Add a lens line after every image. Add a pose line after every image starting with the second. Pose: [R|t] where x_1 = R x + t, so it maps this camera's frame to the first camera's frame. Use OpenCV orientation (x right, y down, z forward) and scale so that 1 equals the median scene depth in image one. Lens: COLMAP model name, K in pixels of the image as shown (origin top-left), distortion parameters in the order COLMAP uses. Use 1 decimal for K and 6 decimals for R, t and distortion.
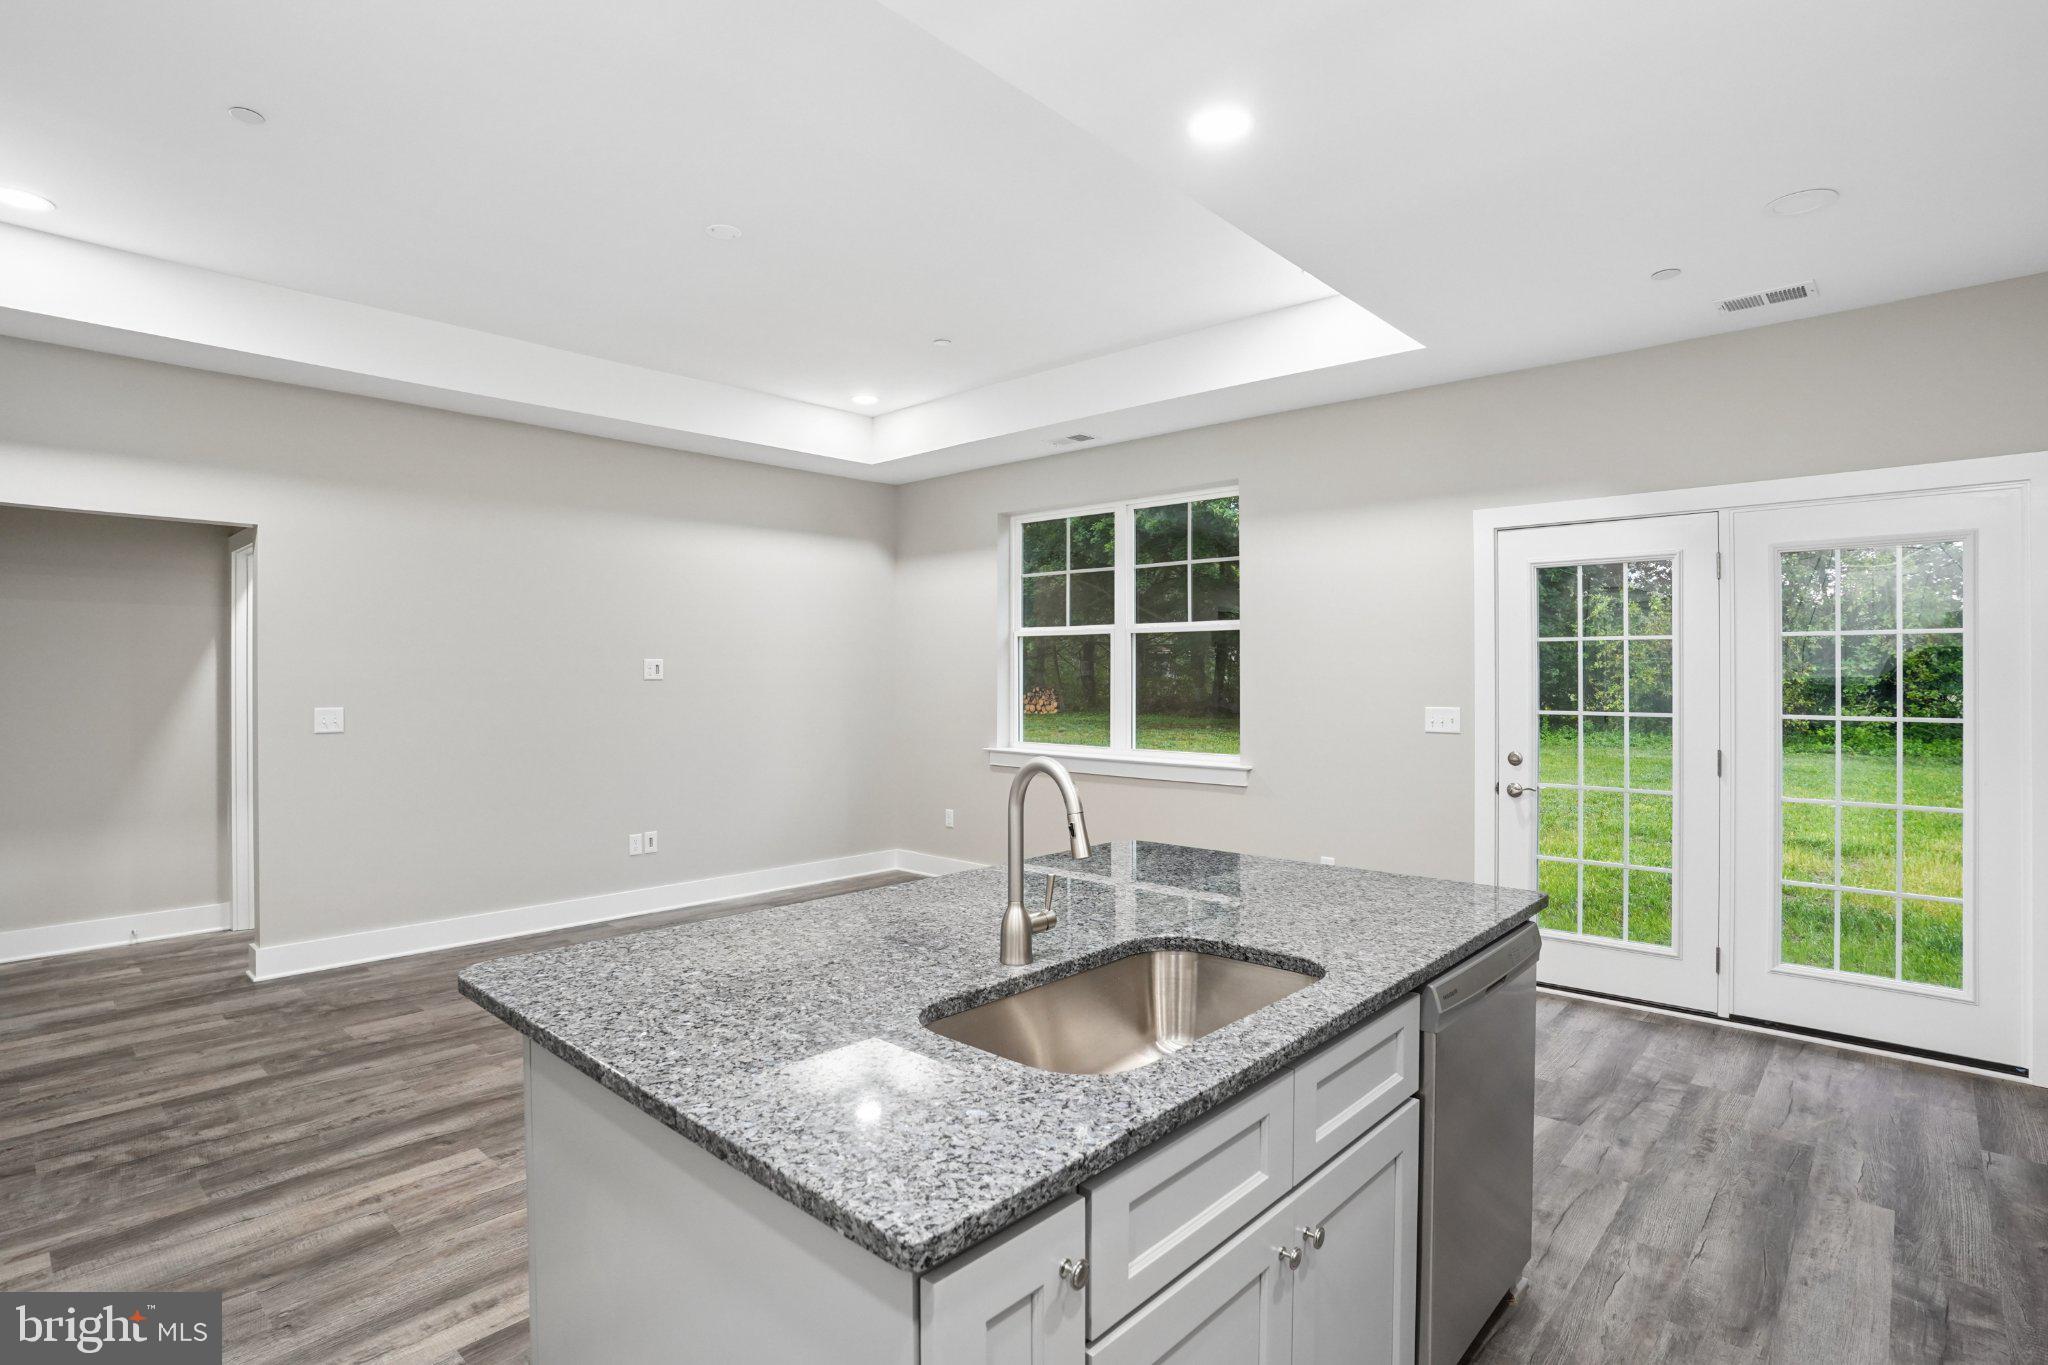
lens RADIAL K [[1017.9, 0, 1024.0], [0, 1017.9, 682.5], [0, 0, 1]] dist [-0.067591, 0.029420]
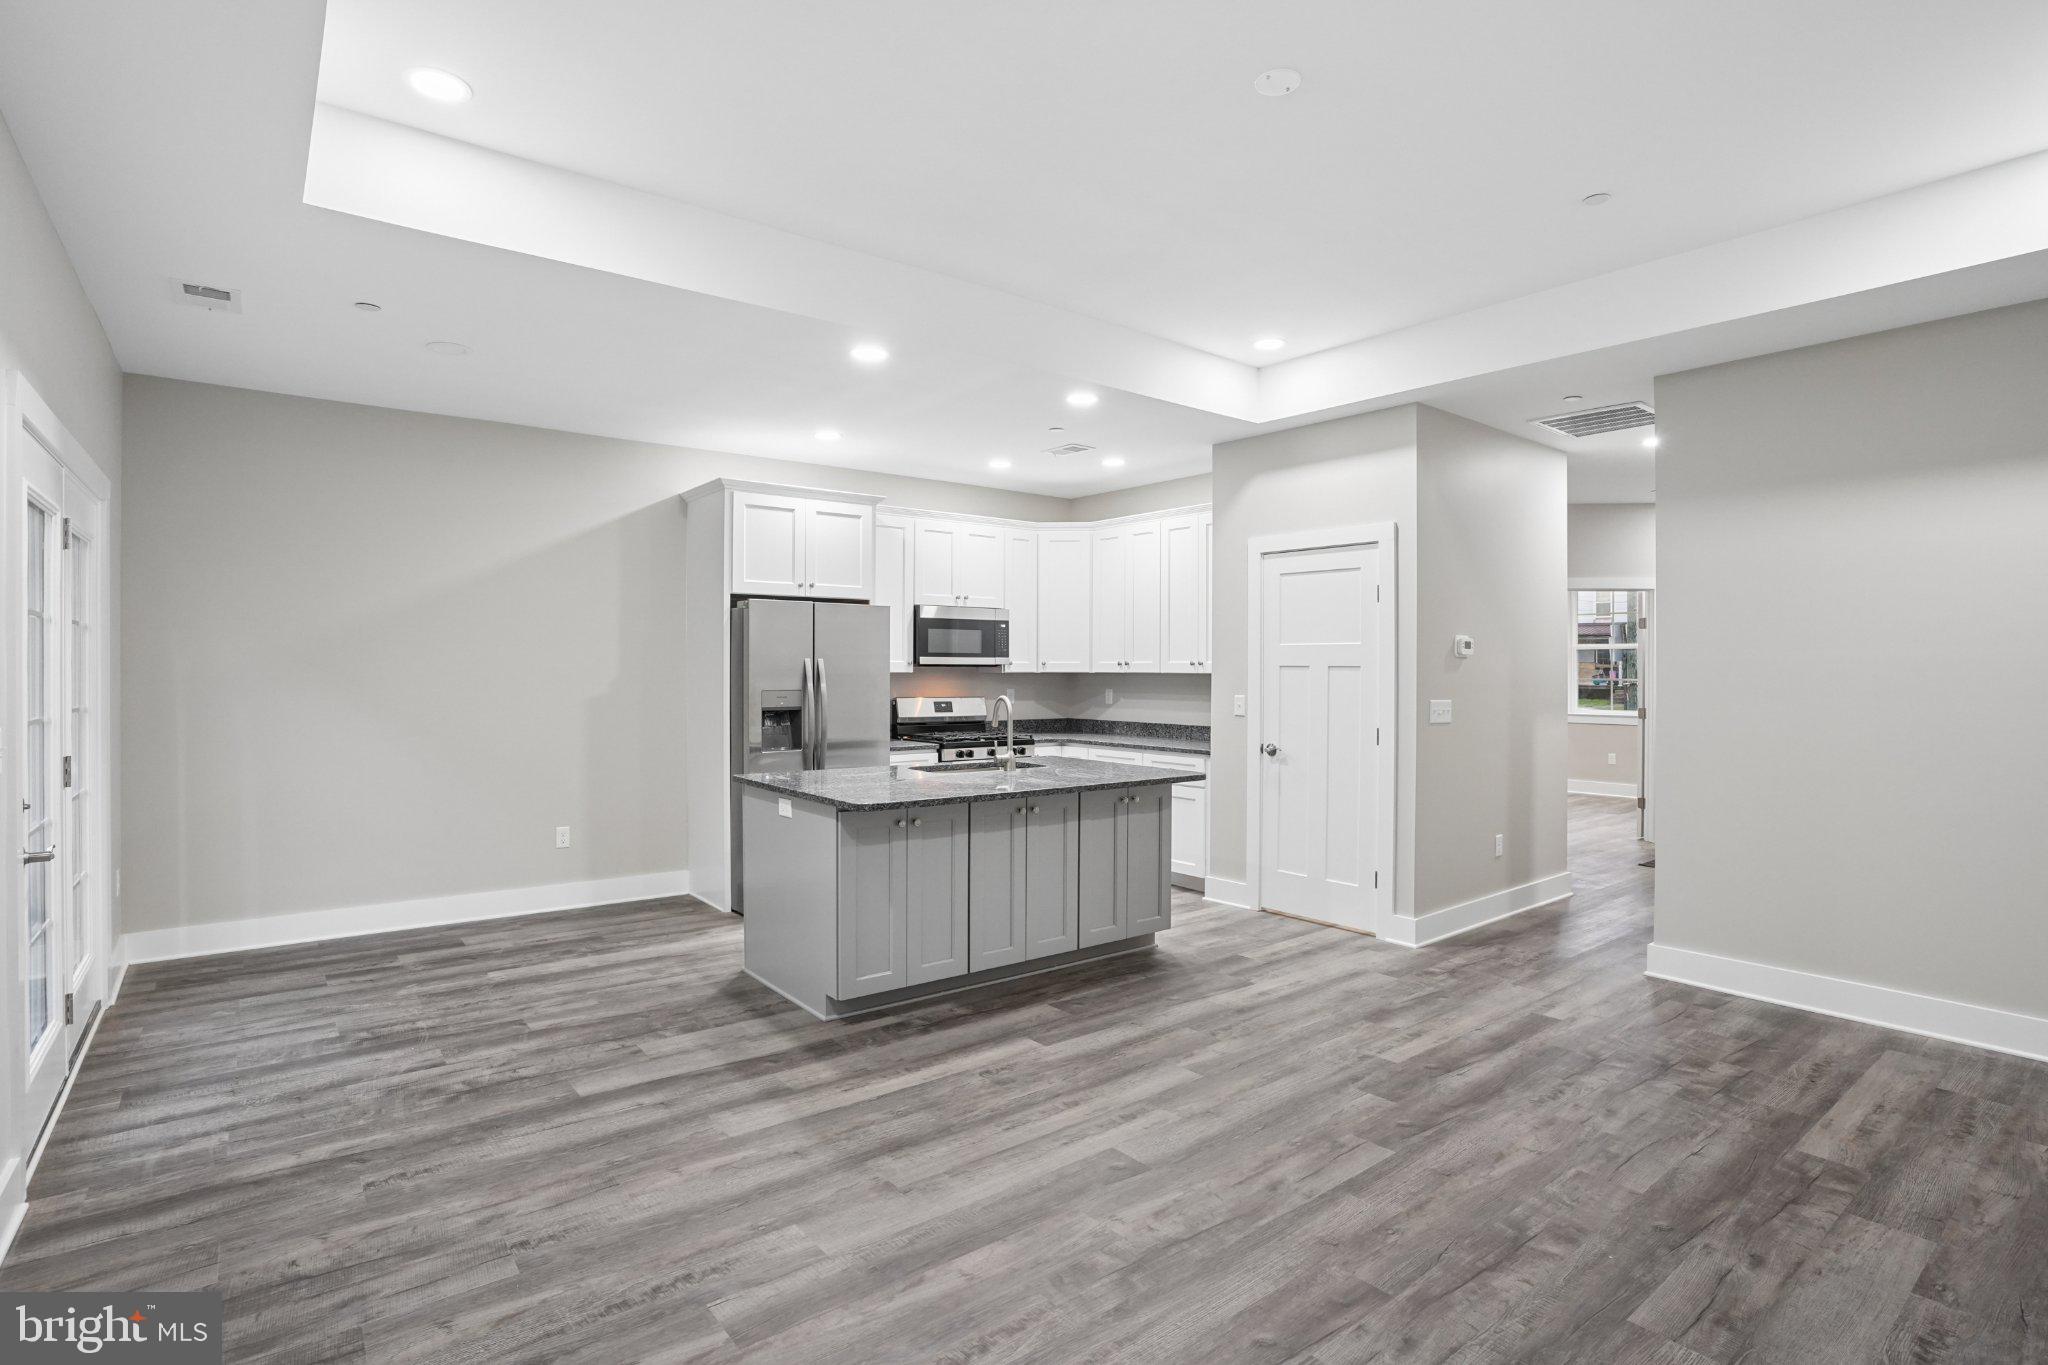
lens RADIAL K [[1015.7, 0, 1019.6], [0, 1015.7, 672.7], [0, 0, 1]] dist [-0.083061, 0.040524]
pose [[-0.986717, -0.004577, 0.162385, -0.209136], [-0.002287, 0.999895, 0.014285, -0.014788], [-0.162433, 0.013724, -0.986624, 1.610531]]
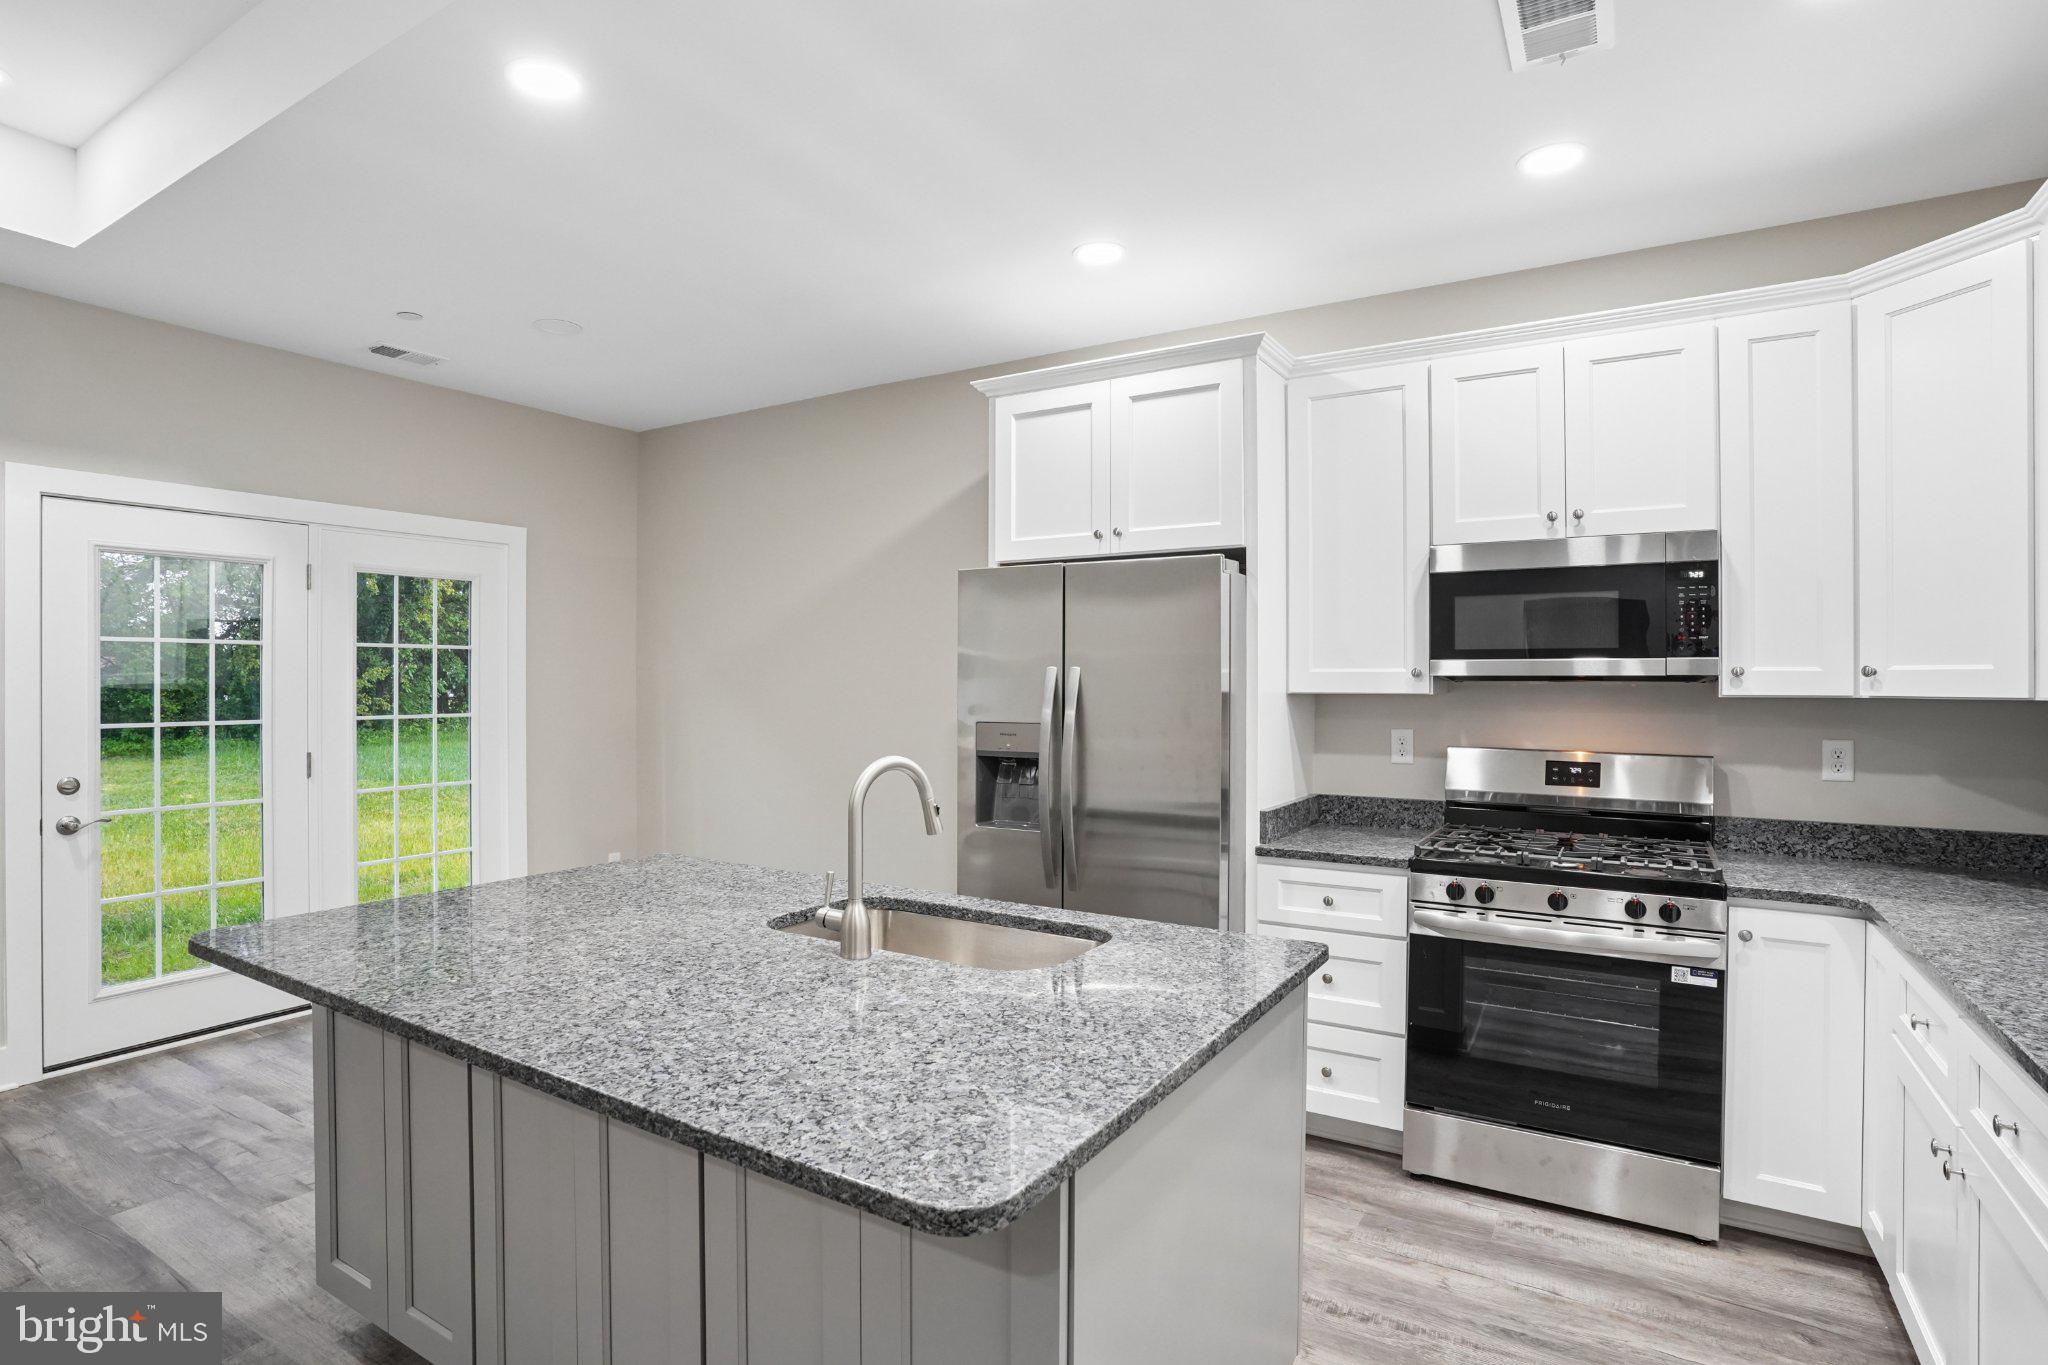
lens RADIAL K [[1038.1, 0, 1012.4], [0, 1038.1, 680.0], [0, 0, 1]] dist [-0.084945, 0.041402]
pose [[-0.186188, 0.001517, 0.982513, -0.465091], [0.006523, 0.999979, -0.000308, -0.003324], [-0.982492, 0.006351, -0.186194, 0.446729]]
